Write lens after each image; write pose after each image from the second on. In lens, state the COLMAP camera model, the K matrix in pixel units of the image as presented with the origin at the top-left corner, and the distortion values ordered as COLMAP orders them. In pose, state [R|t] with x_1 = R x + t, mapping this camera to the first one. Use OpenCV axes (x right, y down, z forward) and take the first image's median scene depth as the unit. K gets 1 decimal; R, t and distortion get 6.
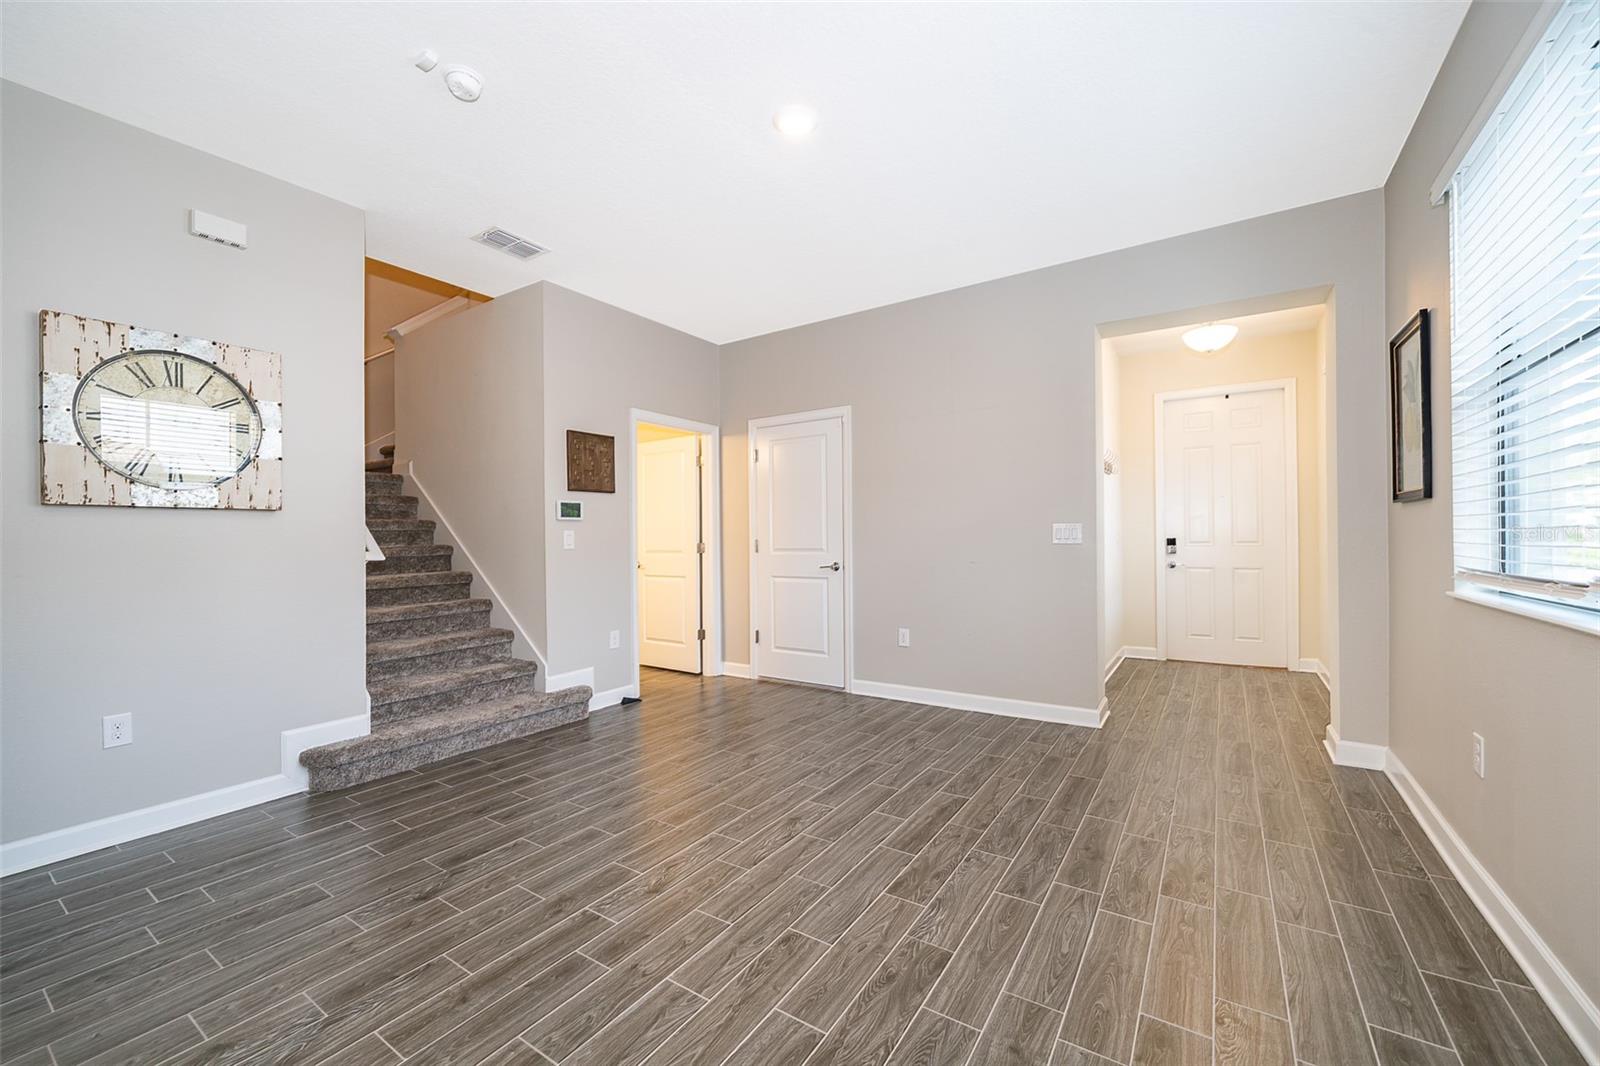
lens RADIAL K [[643.2, 0, 795.2], [0, 643.2, 530.7], [0, 0, 1]] dist [-0.001928, 0.000040]
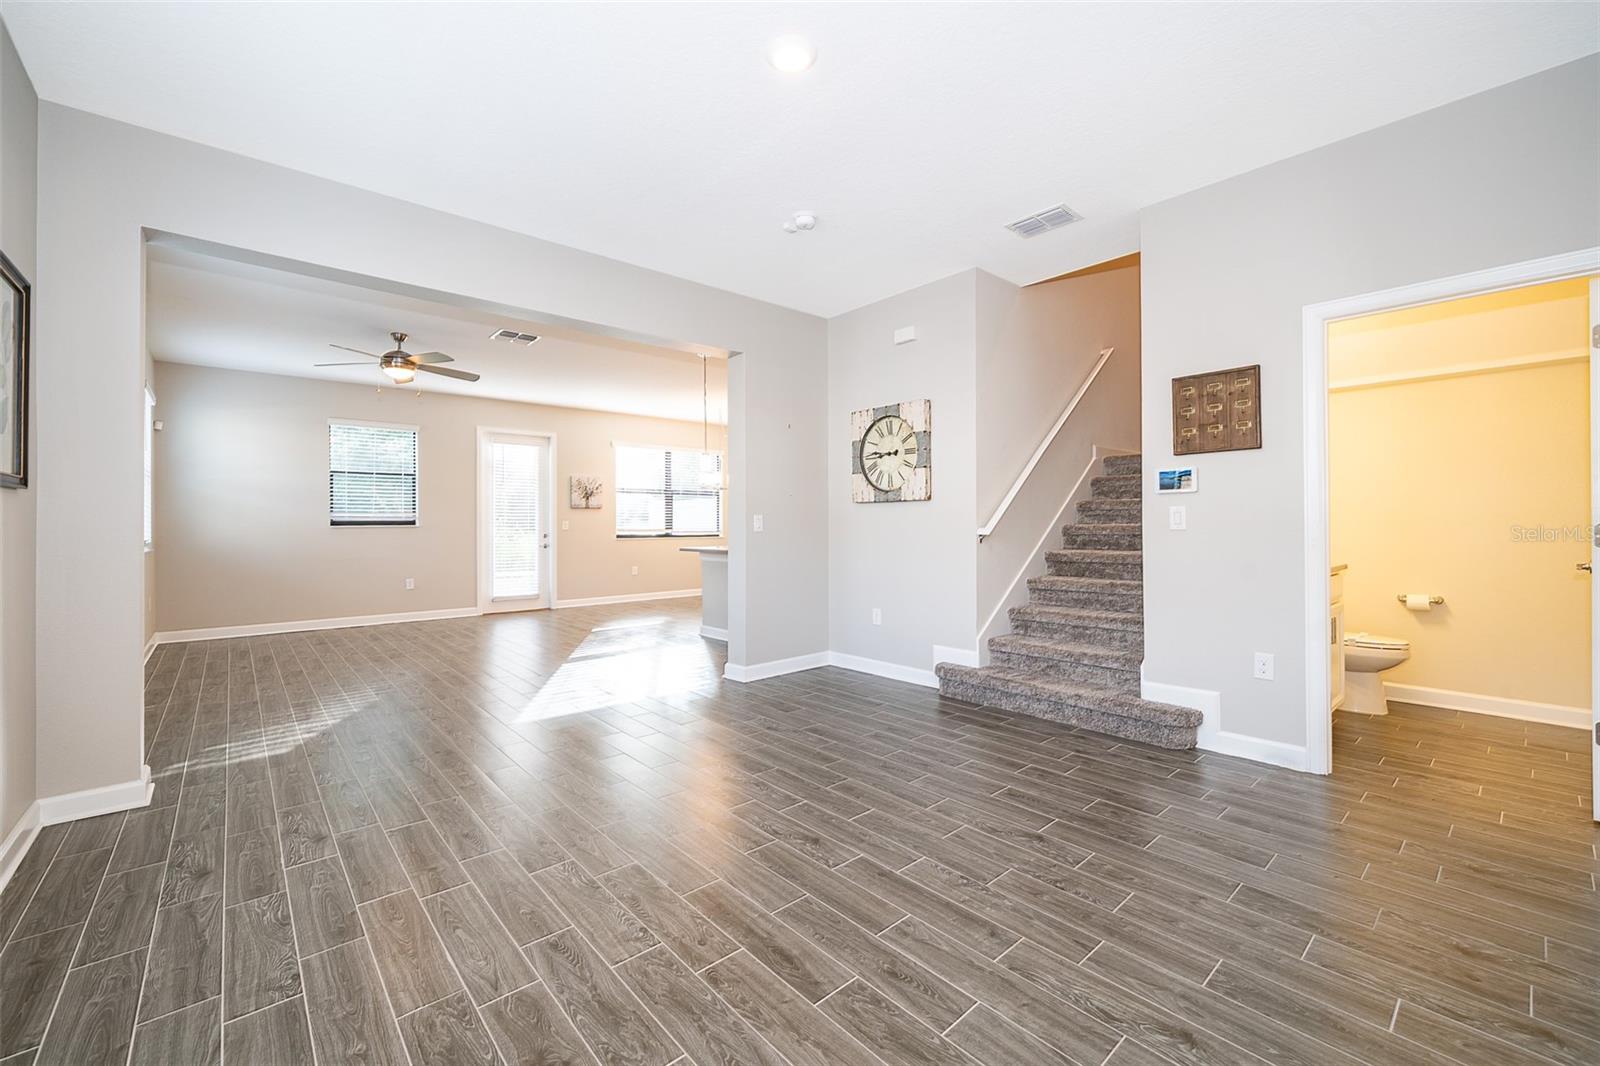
lens RADIAL K [[643.2, 0, 795.2], [0, 643.2, 530.7], [0, 0, 1]] dist [-0.001928, 0.000040]
pose [[-0.261094, 0.020669, -0.965092, 0.751658], [0.021664, 0.999644, 0.015548, 0.010033], [0.965070, -0.016848, -0.261449, 1.077966]]
